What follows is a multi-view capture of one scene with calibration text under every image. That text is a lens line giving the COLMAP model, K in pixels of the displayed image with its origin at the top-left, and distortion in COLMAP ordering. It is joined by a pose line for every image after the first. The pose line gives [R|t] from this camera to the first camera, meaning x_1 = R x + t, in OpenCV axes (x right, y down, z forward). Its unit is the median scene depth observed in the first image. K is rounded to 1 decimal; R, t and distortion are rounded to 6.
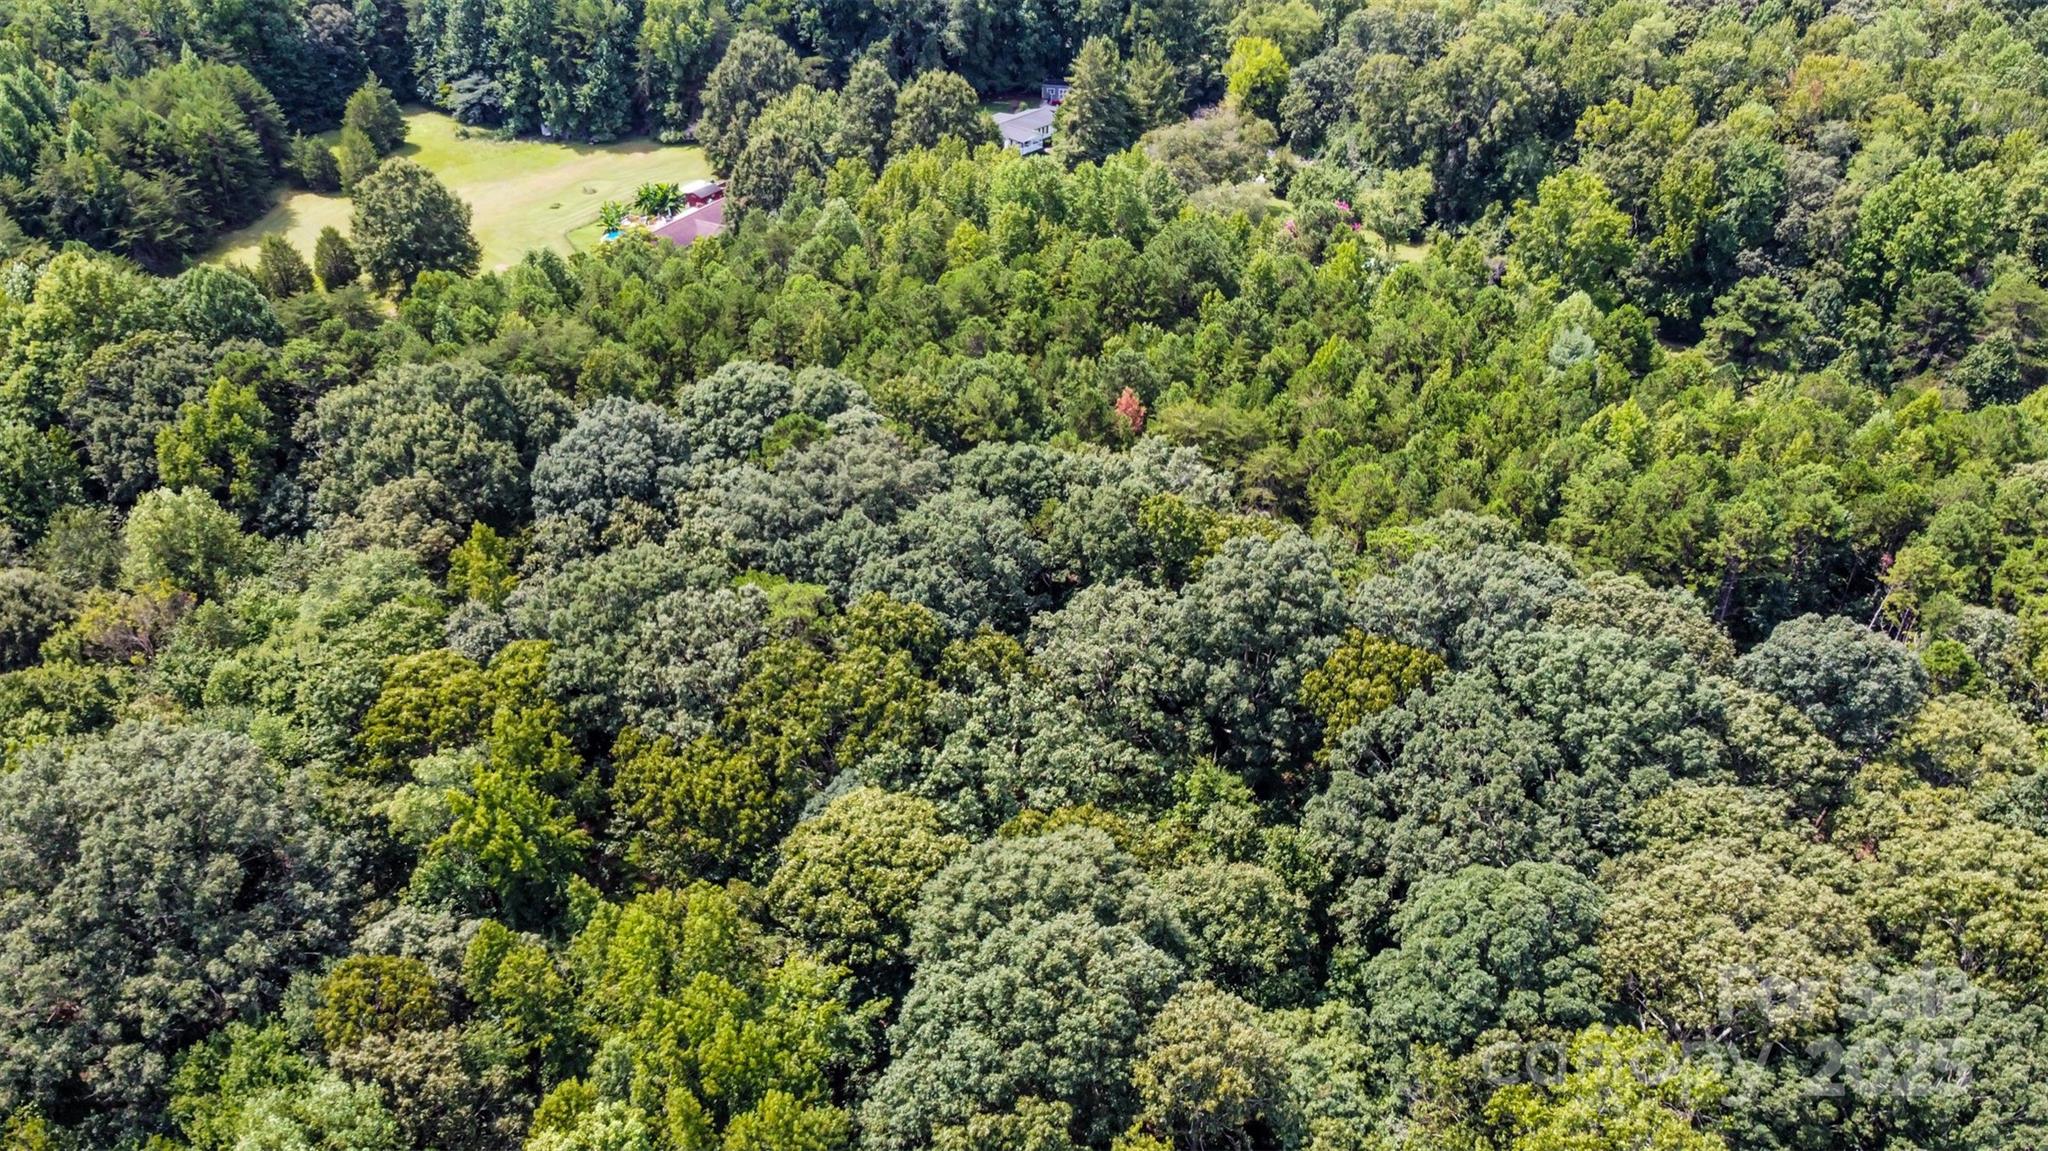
lens RADIAL K [[1502.7, 0, 1024.0], [0, 1502.7, 575.5], [0, 0, 1]] dist [-0.006085, 0.002421]
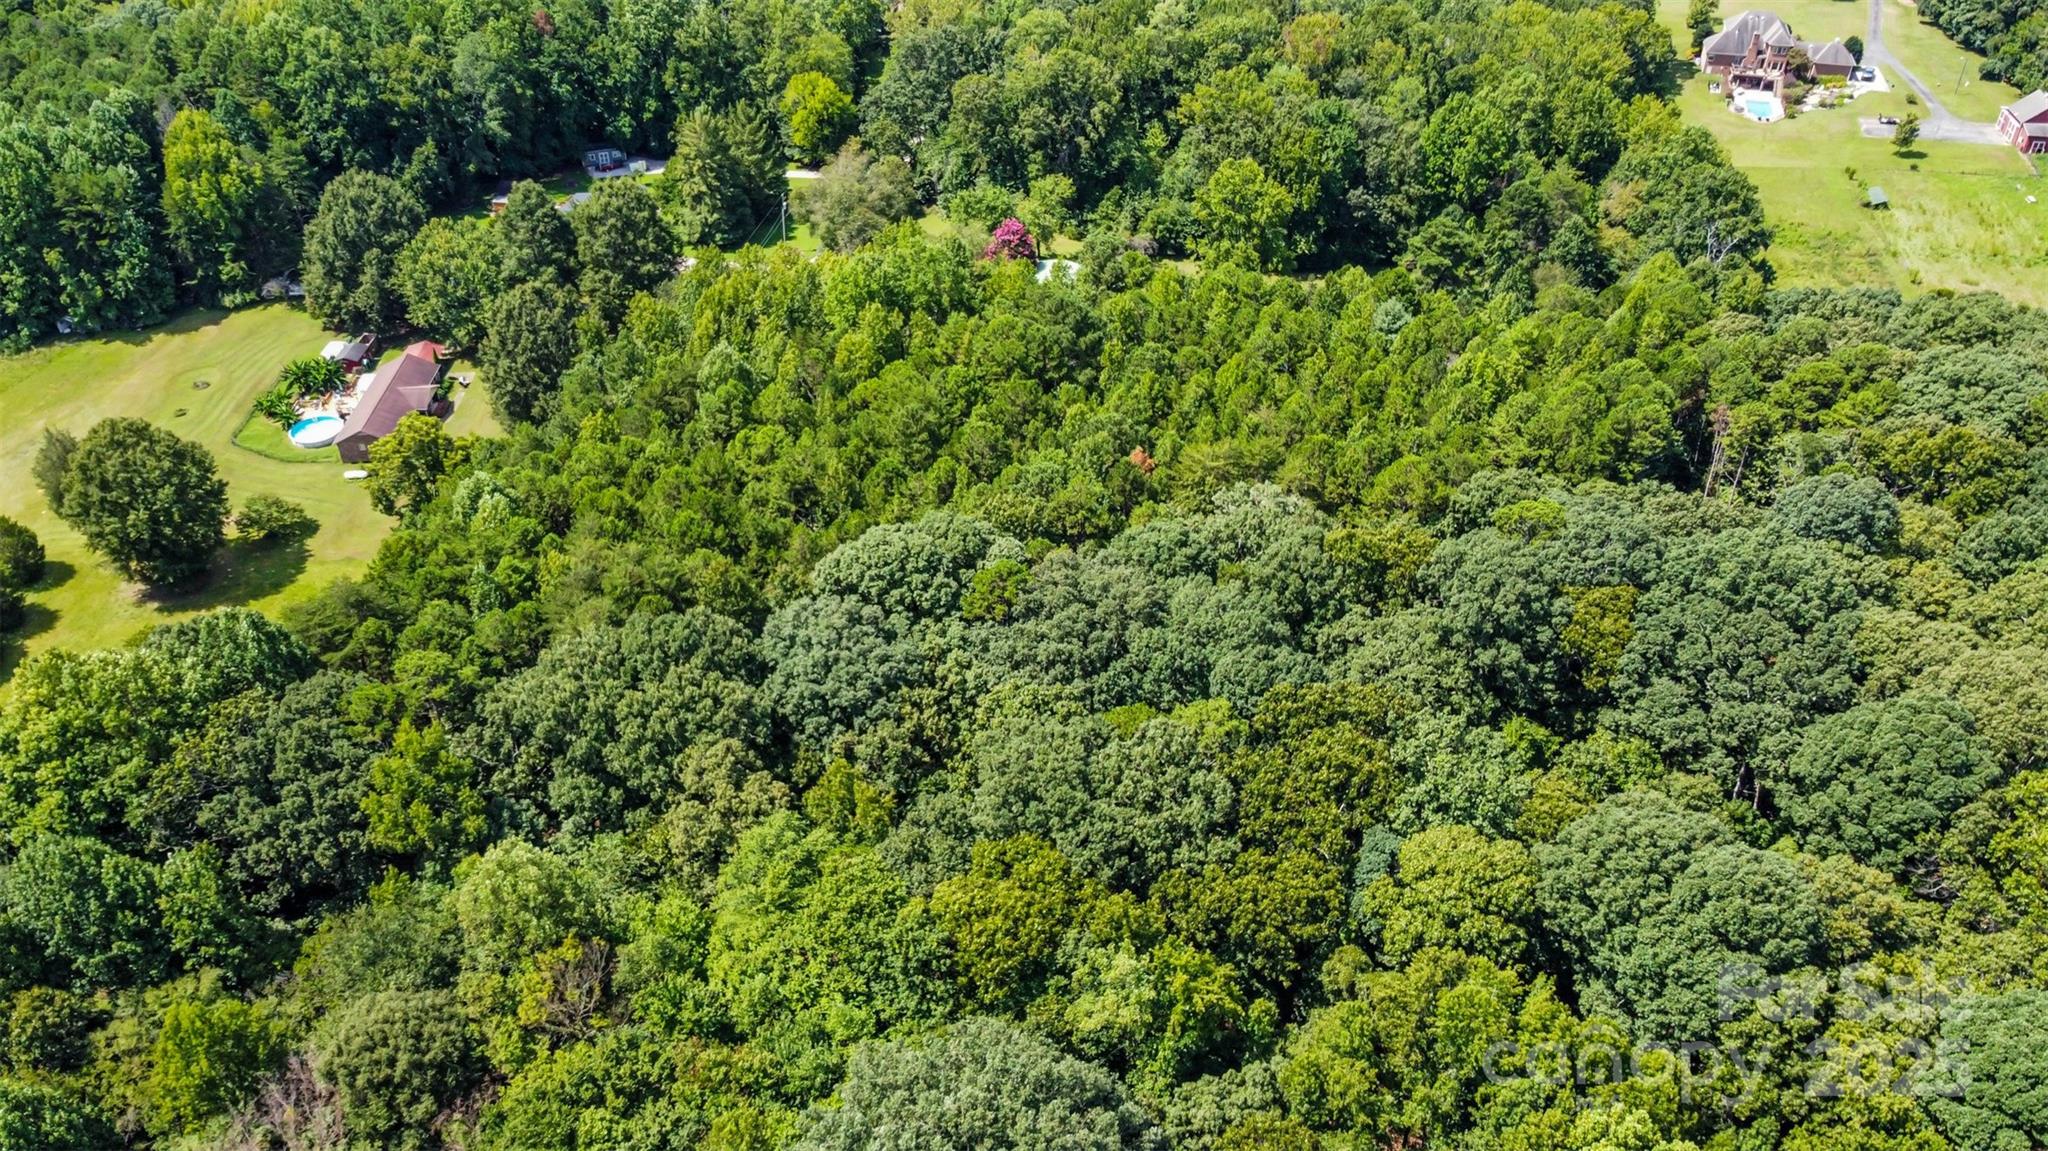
lens RADIAL K [[1487.6, 0, 1024.0], [0, 1487.6, 575.5], [0, 0, 1]] dist [-0.002061, -0.006964]
pose [[0.852131, -0.320912, 0.413386, -0.591604], [0.303457, 0.946557, 0.109284, -0.212559], [-0.426364, 0.032320, 0.903974, 0.012091]]
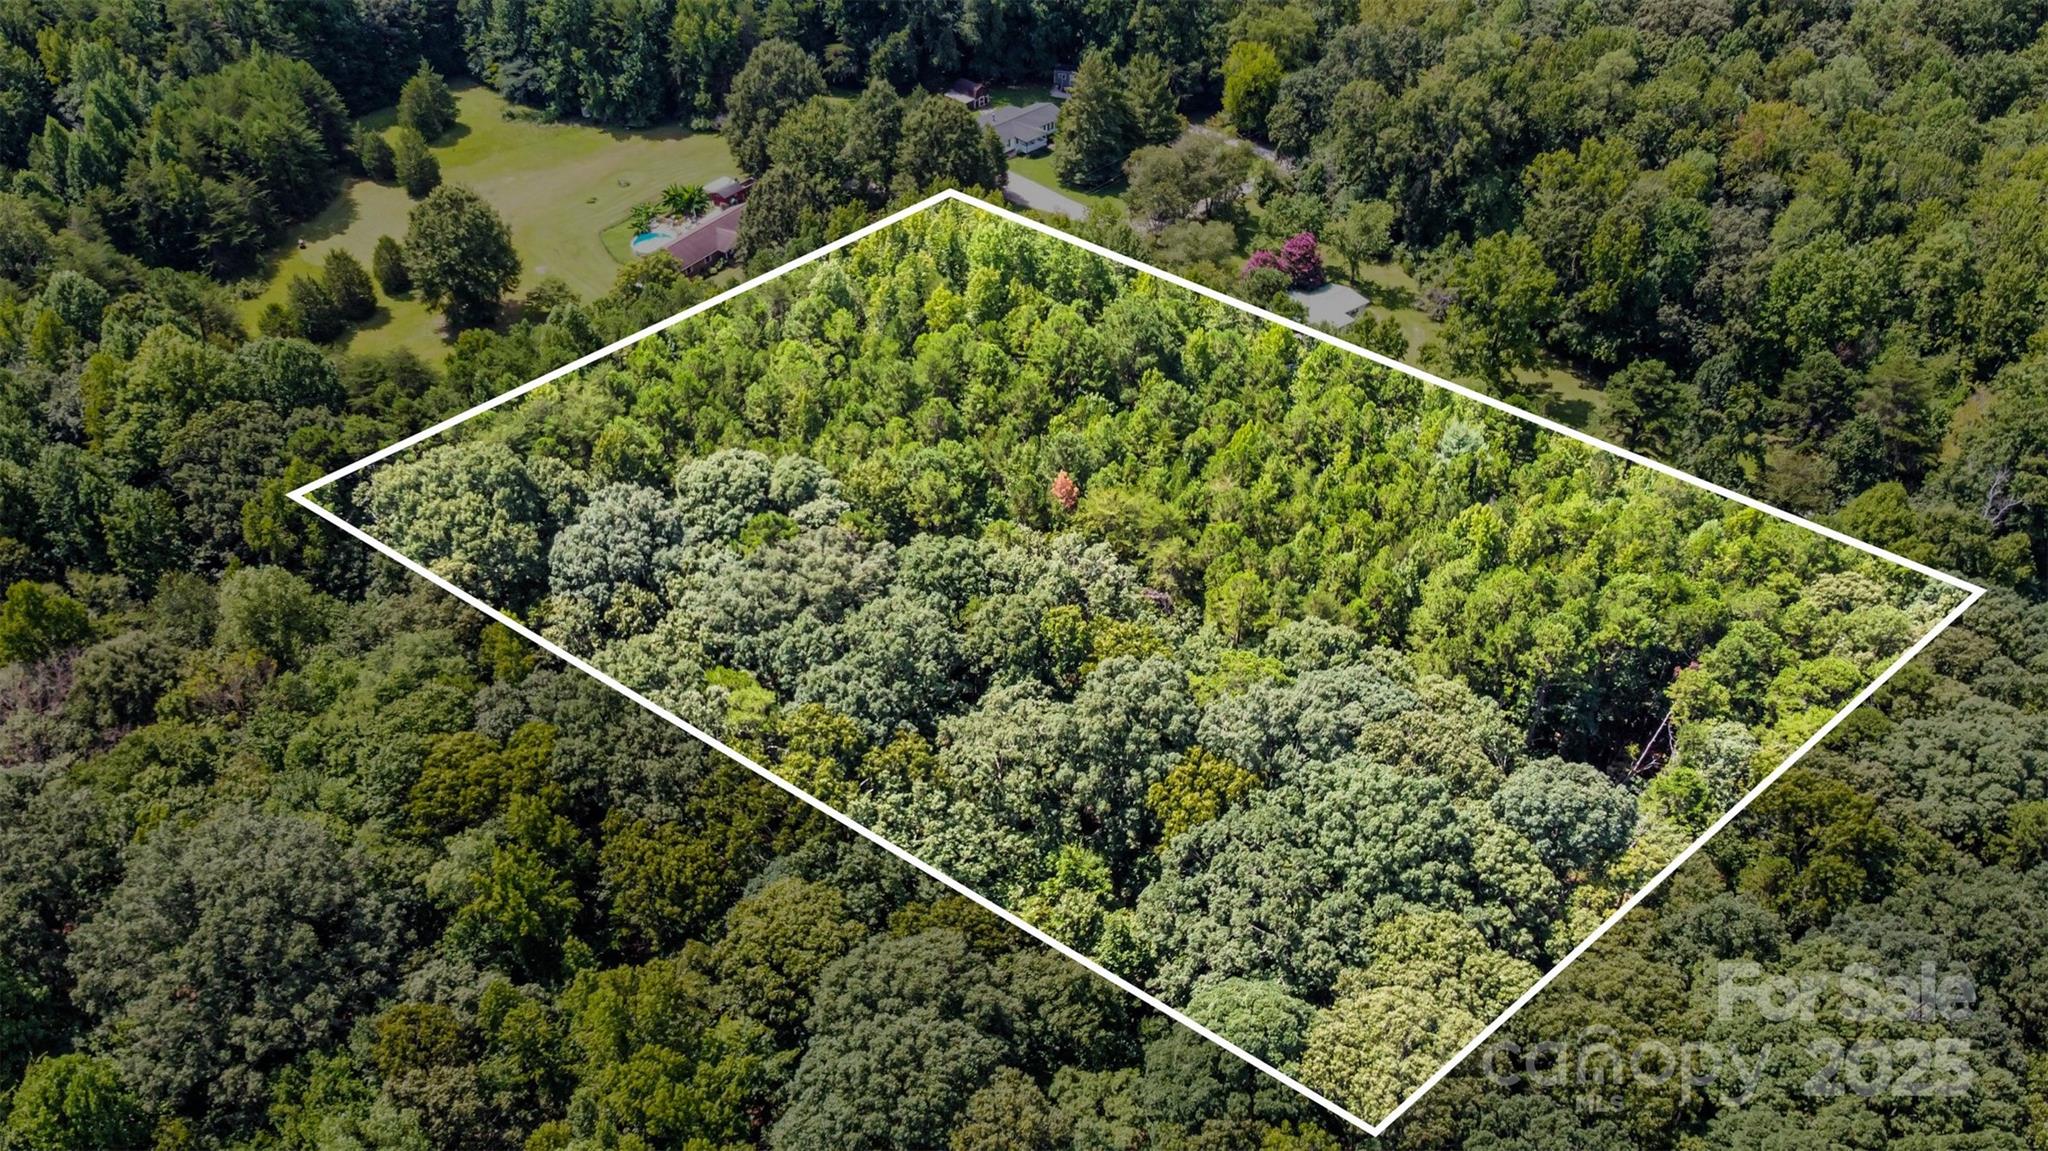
lens RADIAL K [[1487.6, 0, 1024.0], [0, 1487.6, 575.5], [0, 0, 1]] dist [-0.002061, -0.006964]
pose [[0.998978, 0.031313, -0.032604, 0.092009], [-0.028307, 0.995641, 0.088872, -0.169586], [0.035245, -0.087859, 0.995509, -0.174528]]
